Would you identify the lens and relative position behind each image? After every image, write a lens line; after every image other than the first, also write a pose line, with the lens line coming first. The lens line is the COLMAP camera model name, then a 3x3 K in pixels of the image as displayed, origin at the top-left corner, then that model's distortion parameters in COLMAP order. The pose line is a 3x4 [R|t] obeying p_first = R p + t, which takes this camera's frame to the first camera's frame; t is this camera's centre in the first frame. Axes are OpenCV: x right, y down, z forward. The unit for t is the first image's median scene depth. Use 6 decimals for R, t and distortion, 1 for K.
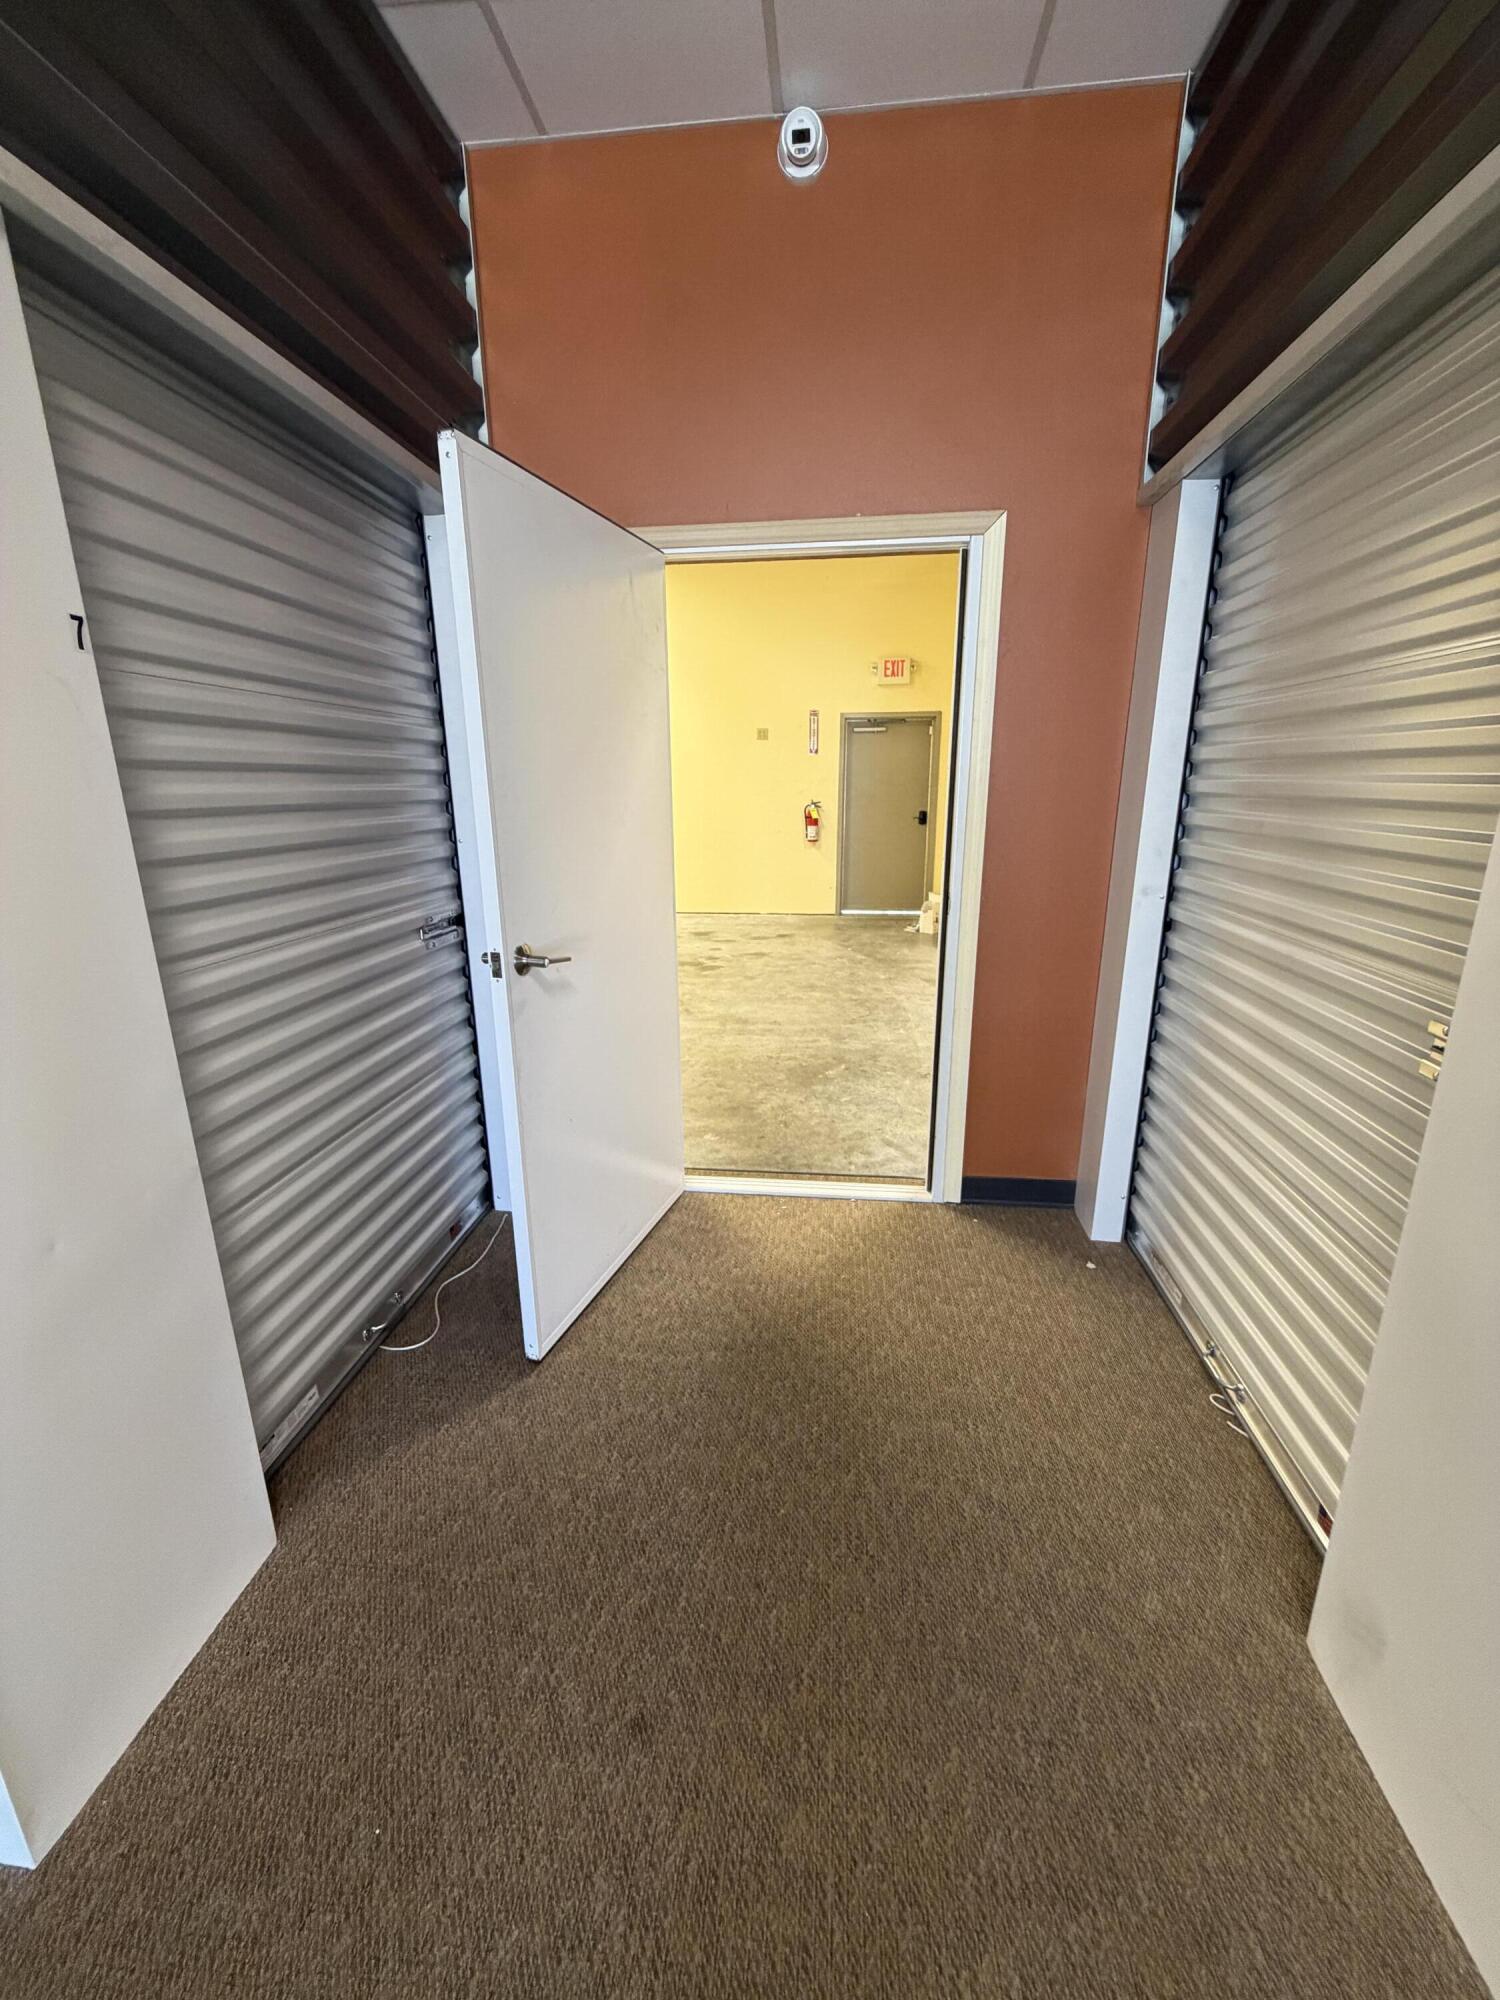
lens RADIAL K [[797.4, 0, 750.3], [0, 797.4, 993.5], [0, 0, 1]] dist [-0.000038, 0.000439]
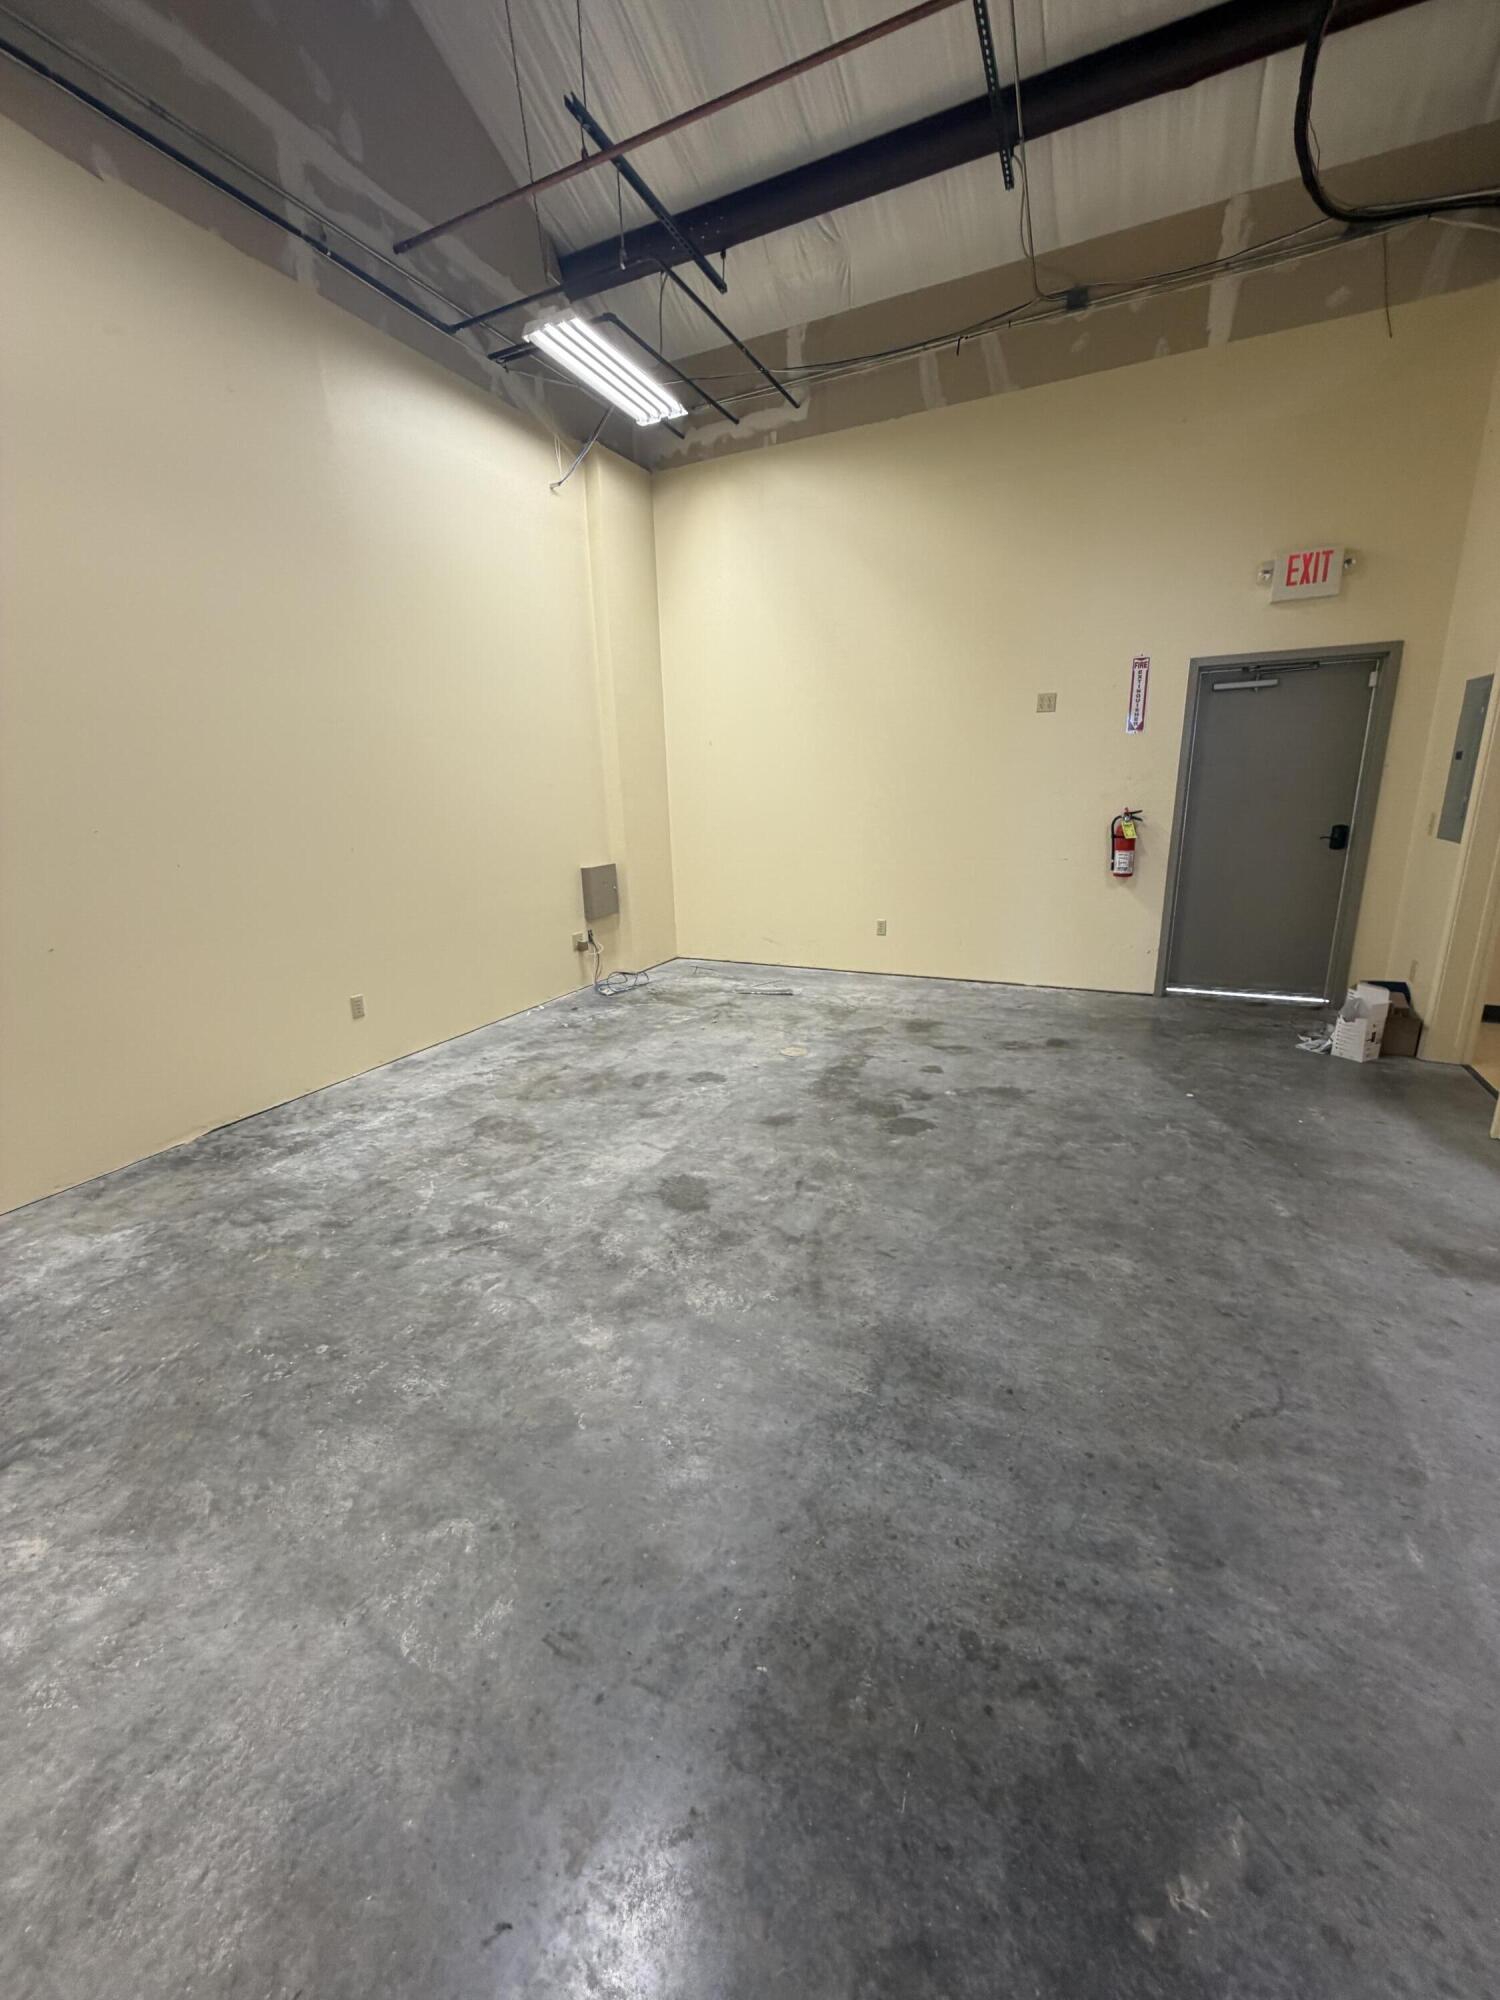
lens RADIAL K [[797.4, 0, 750.3], [0, 797.4, 993.5], [0, 0, 1]] dist [-0.000038, 0.000439]
pose [[0.943004, 0.064423, -0.326487, 0.017015], [-0.063108, 0.997899, 0.014631, -0.106679], [0.326744, 0.006807, 0.945088, 0.384135]]
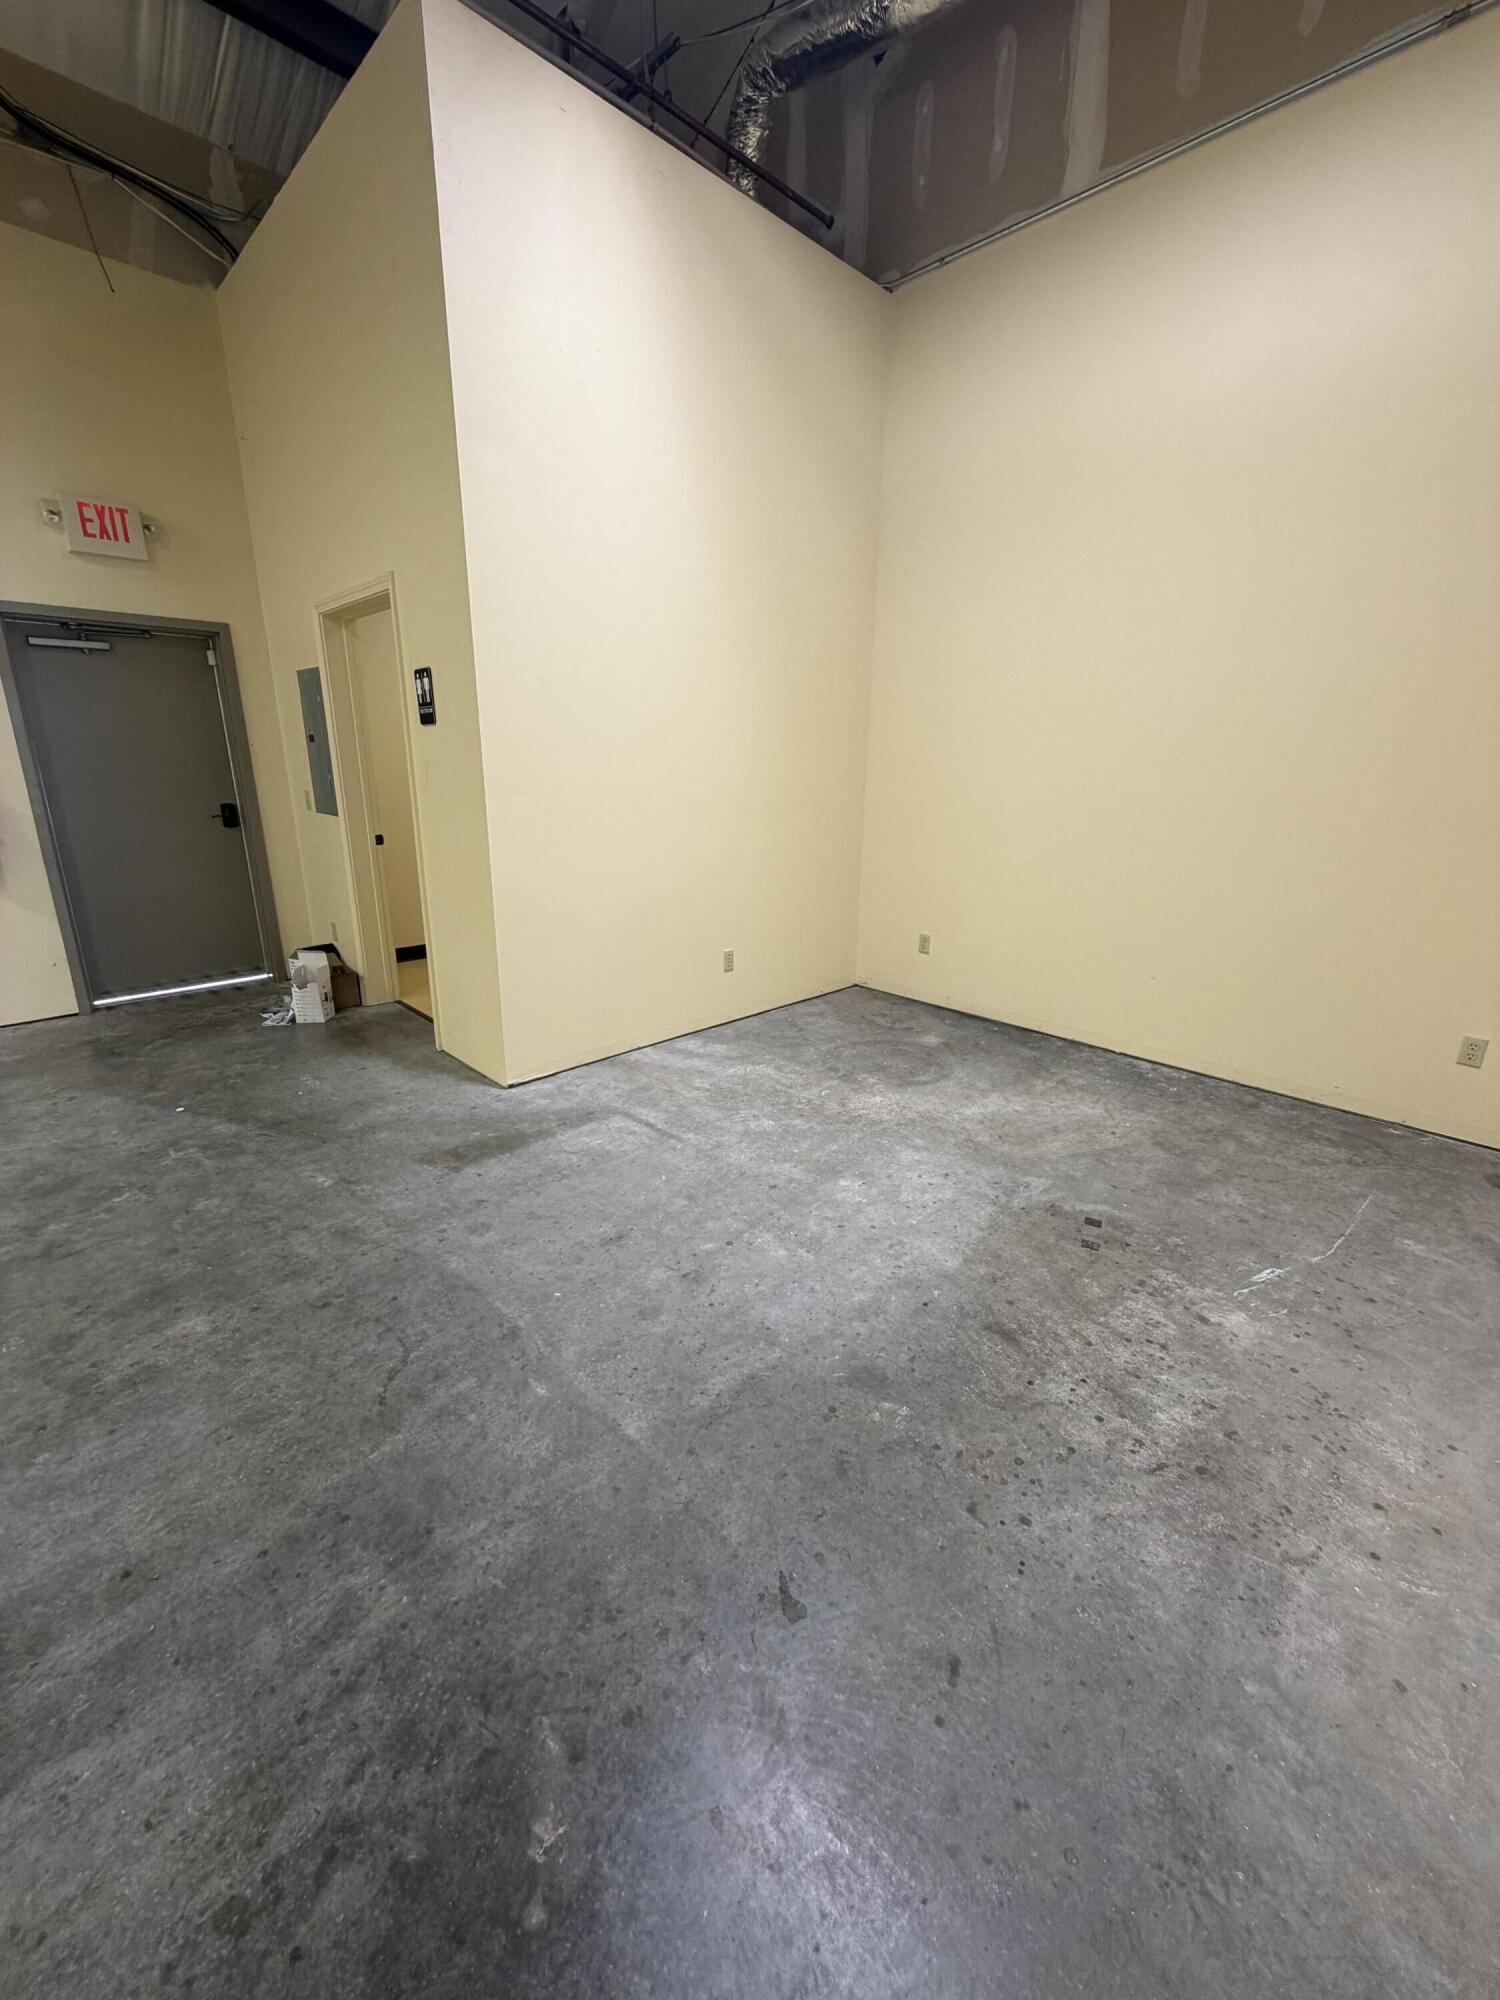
lens RADIAL K [[797.4, 0, 750.3], [0, 797.4, 993.5], [0, 0, 1]] dist [-0.000038, 0.000439]
pose [[0.633153, -0.208758, 0.745344, 0.001434], [0.185264, 0.975826, 0.115935, -0.108692], [-0.751528, 0.064681, 0.656522, 0.412632]]
